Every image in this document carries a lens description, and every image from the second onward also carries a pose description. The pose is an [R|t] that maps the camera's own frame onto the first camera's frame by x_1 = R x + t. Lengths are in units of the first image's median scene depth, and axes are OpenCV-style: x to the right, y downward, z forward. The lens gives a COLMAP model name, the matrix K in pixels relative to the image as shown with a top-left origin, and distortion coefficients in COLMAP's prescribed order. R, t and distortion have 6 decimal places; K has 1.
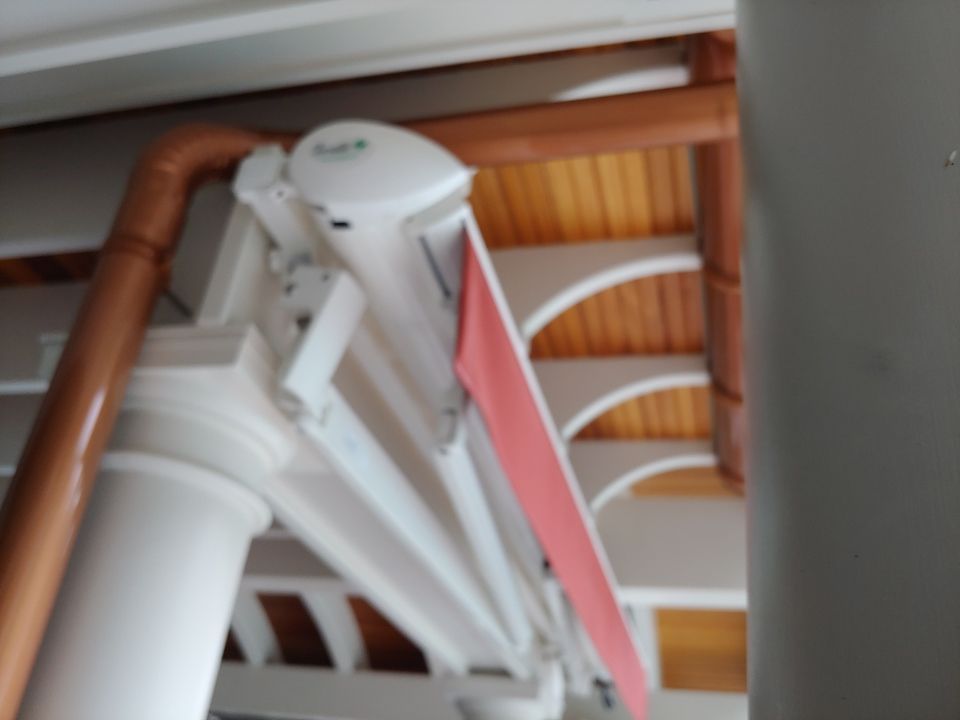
lens RADIAL K [[835.4, 0, 480.0], [0, 835.4, 360.0], [0, 0, 1]] dist [0.008358, -0.003378]
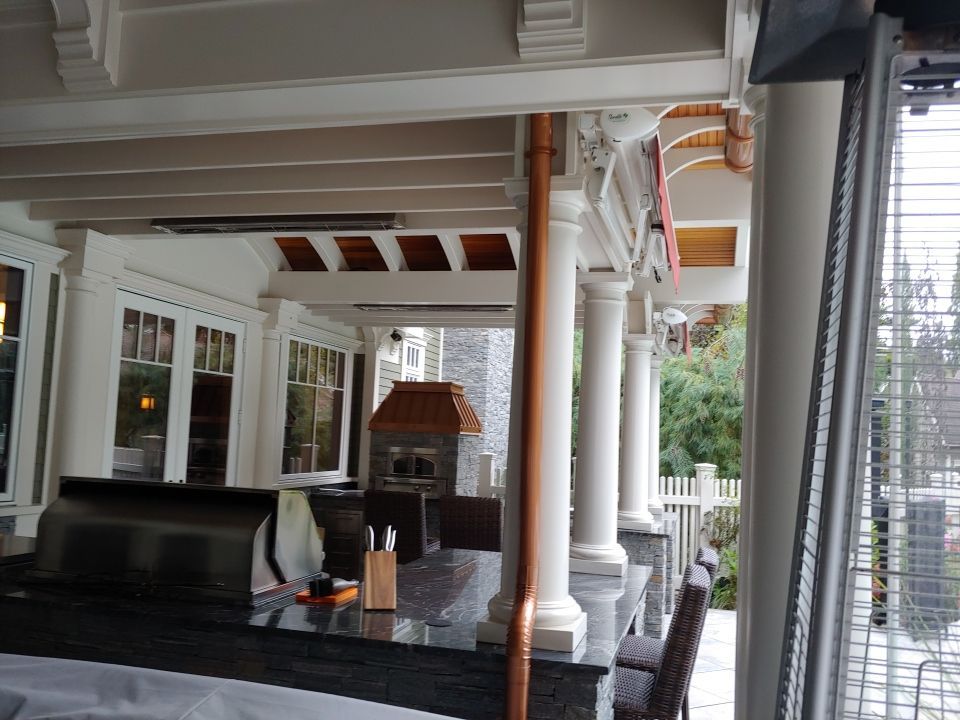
lens RADIAL K [[835.4, 0, 480.0], [0, 835.4, 360.0], [0, 0, 1]] dist [0.008358, -0.003378]
pose [[0.996415, -0.084446, 0.005185, -0.695288], [0.072741, 0.886379, 0.457210, -0.820719], [-0.043206, -0.455193, 0.889344, -1.897348]]
